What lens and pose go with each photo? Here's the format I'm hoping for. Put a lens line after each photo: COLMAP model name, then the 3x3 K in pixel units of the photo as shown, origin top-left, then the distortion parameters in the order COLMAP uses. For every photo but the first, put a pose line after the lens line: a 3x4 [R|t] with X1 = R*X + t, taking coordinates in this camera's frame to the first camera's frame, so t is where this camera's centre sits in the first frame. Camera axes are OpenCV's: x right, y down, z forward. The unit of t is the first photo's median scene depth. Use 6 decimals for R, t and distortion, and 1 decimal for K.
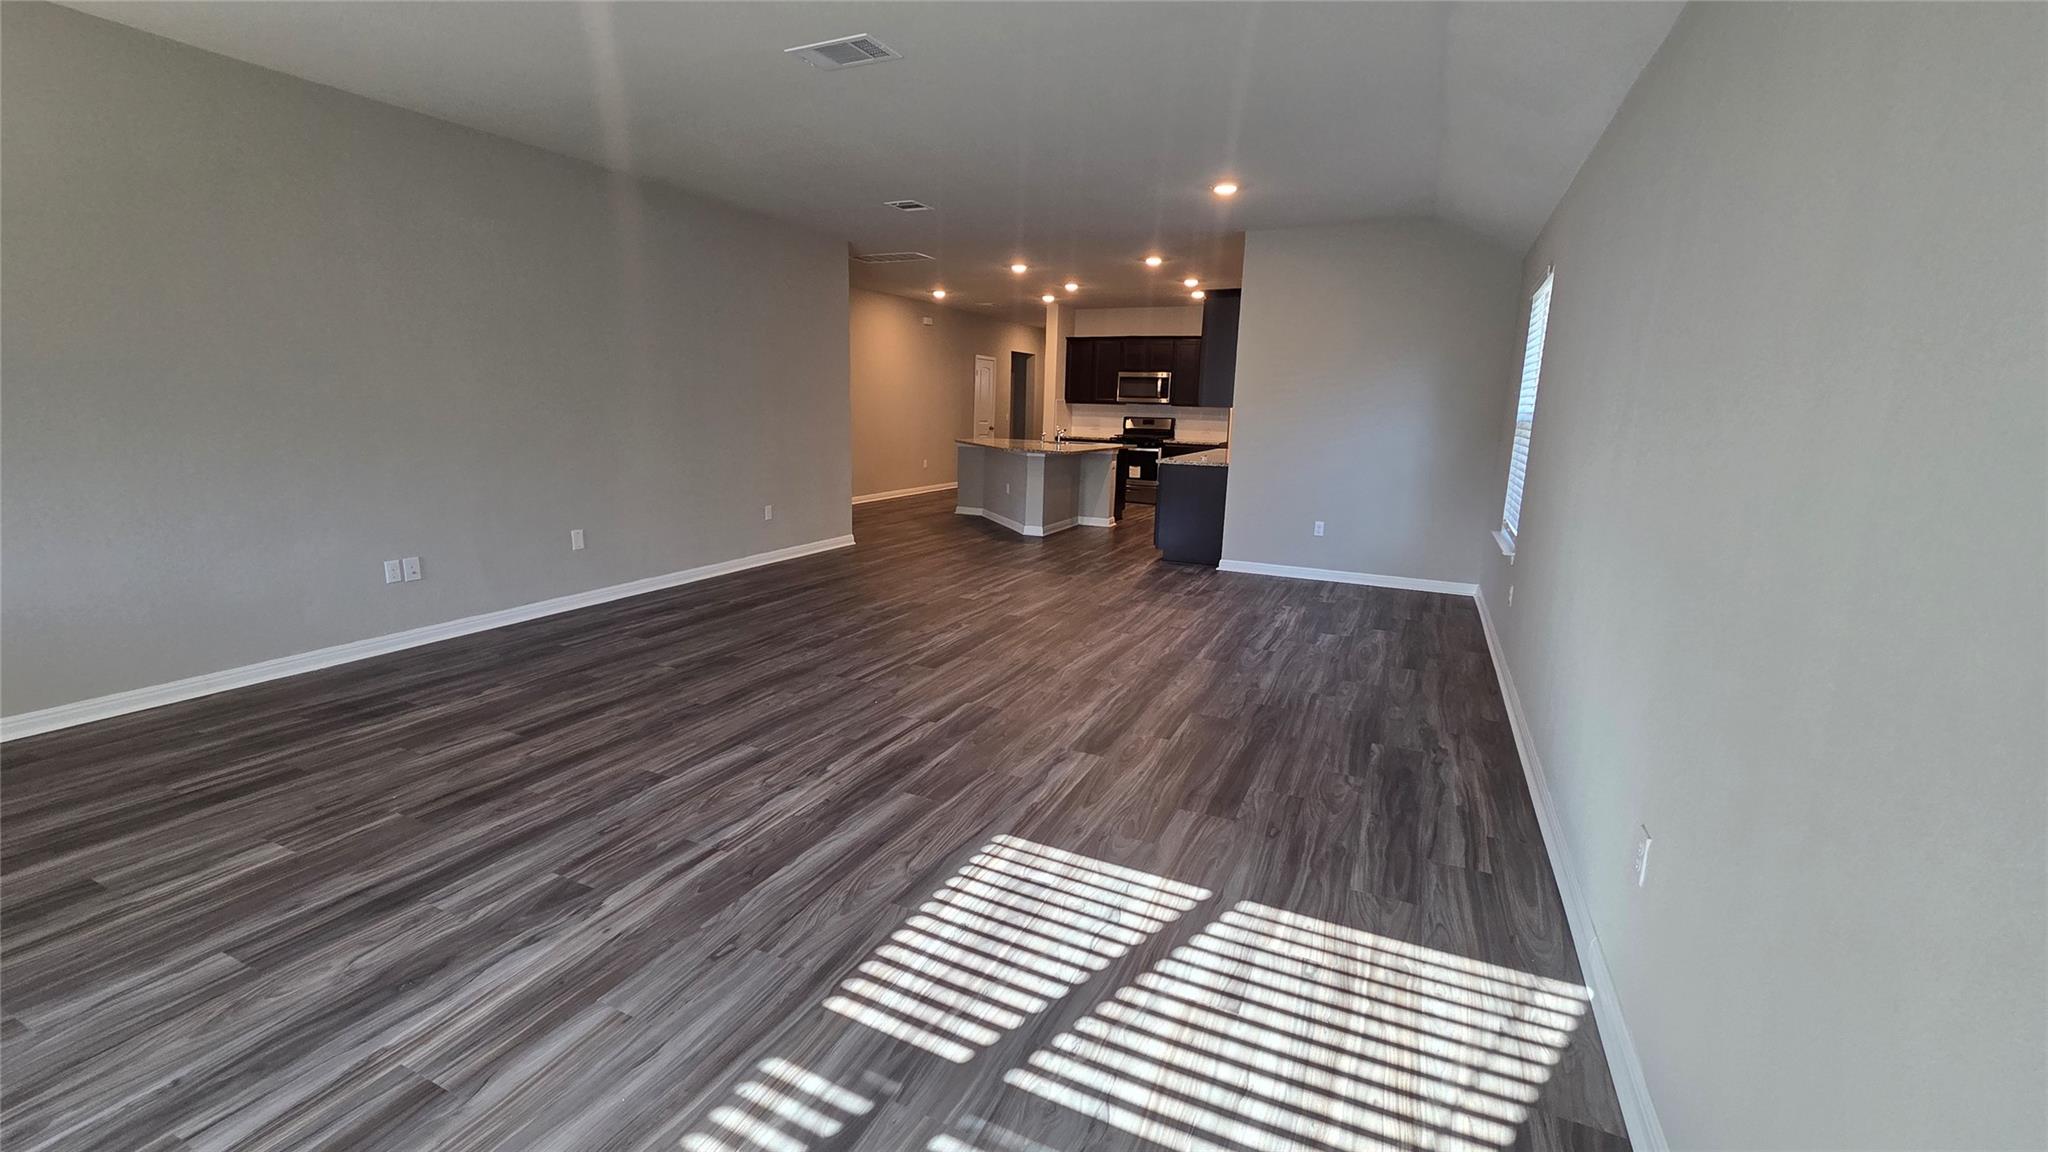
lens RADIAL K [[838.9, 0, 1015.7], [0, 838.9, 572.8], [0, 0, 1]] dist [0.001909, 0.000815]
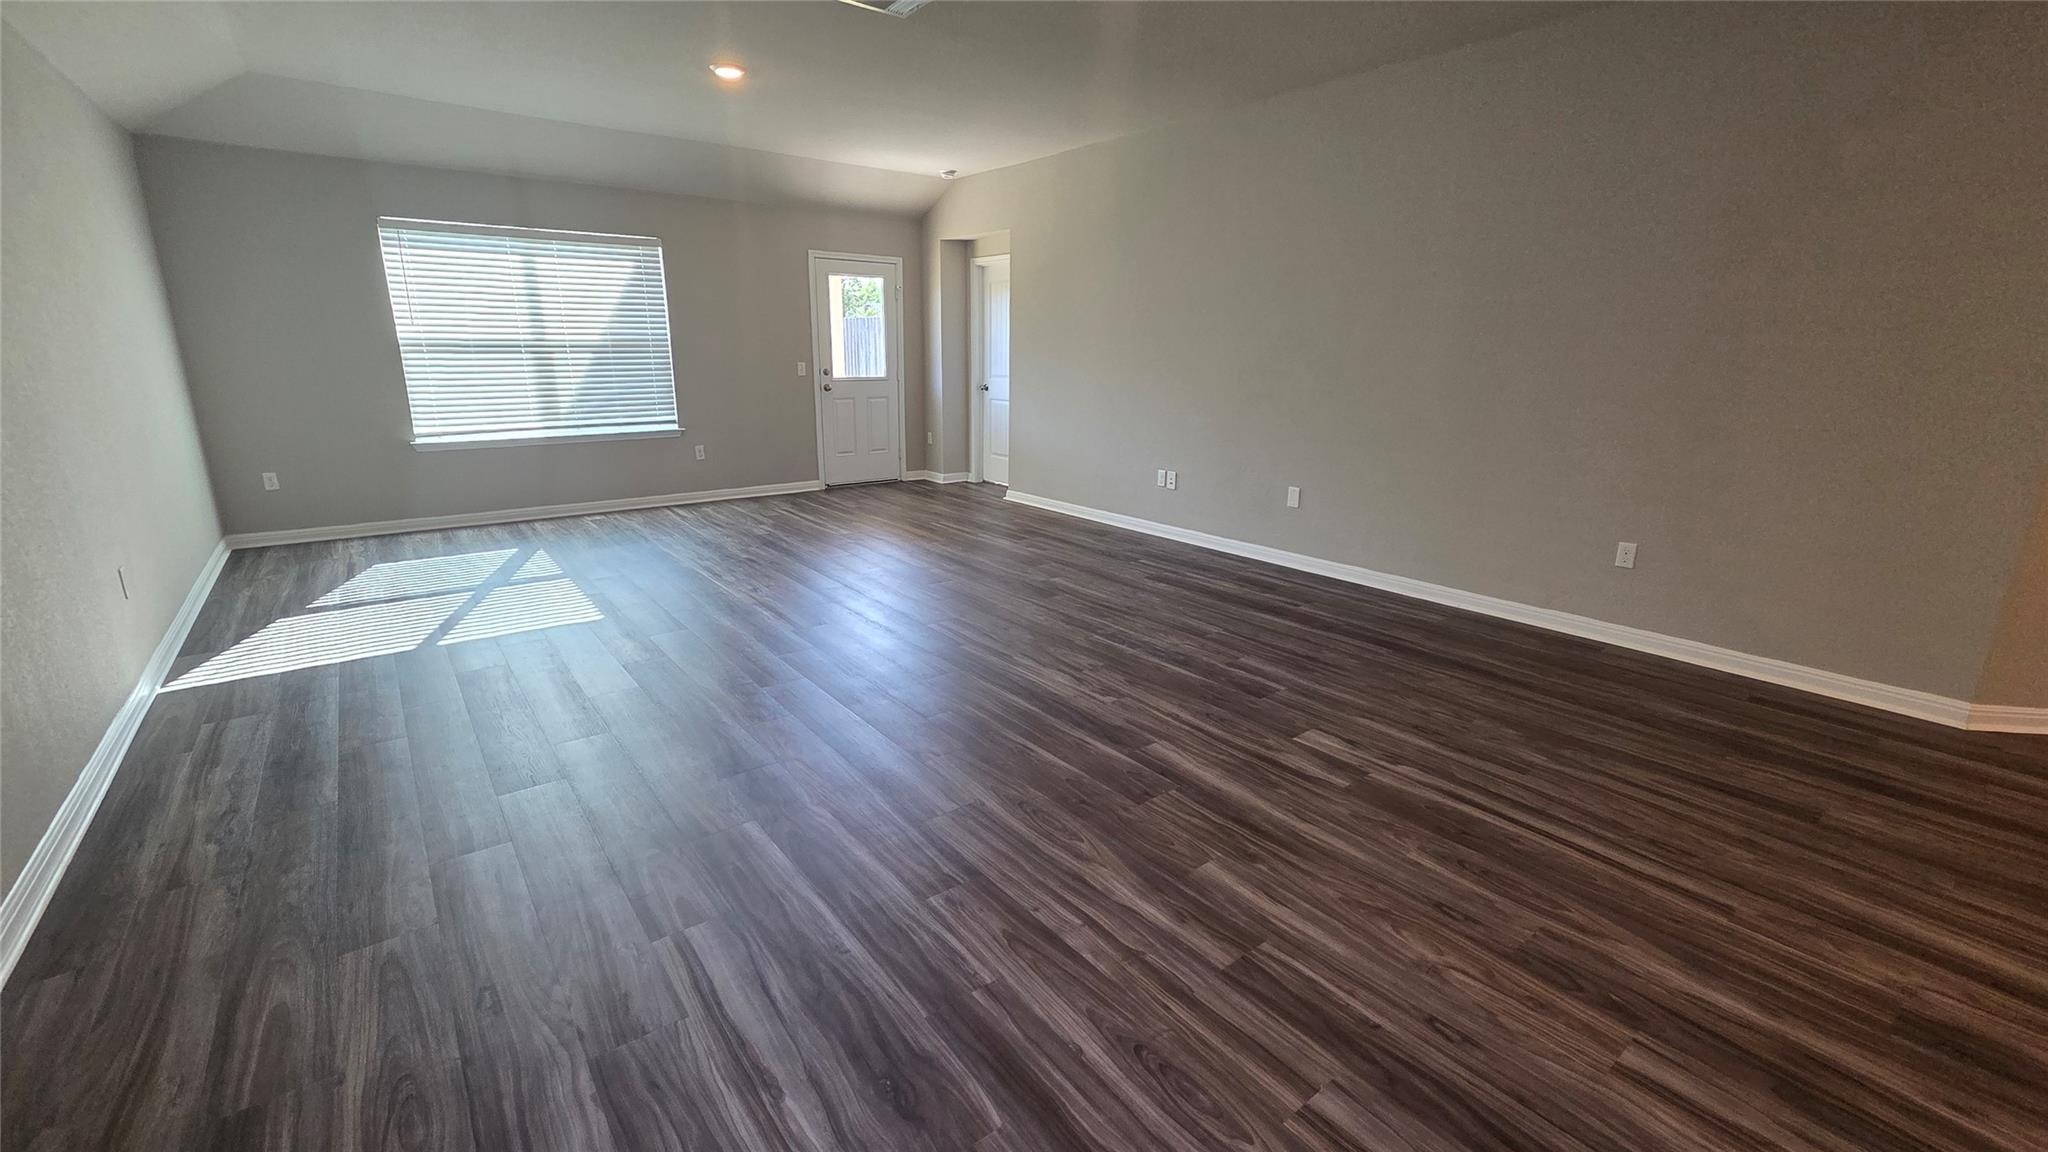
lens RADIAL K [[838.9, 0, 1014.2], [0, 838.9, 579.9], [0, 0, 1]] dist [0.001909, 0.000815]
pose [[-0.452463, 0.214152, -0.865688, 0.515037], [-0.195137, 0.923438, 0.330429, -0.221820], [0.870172, 0.318435, -0.376032, 1.186120]]
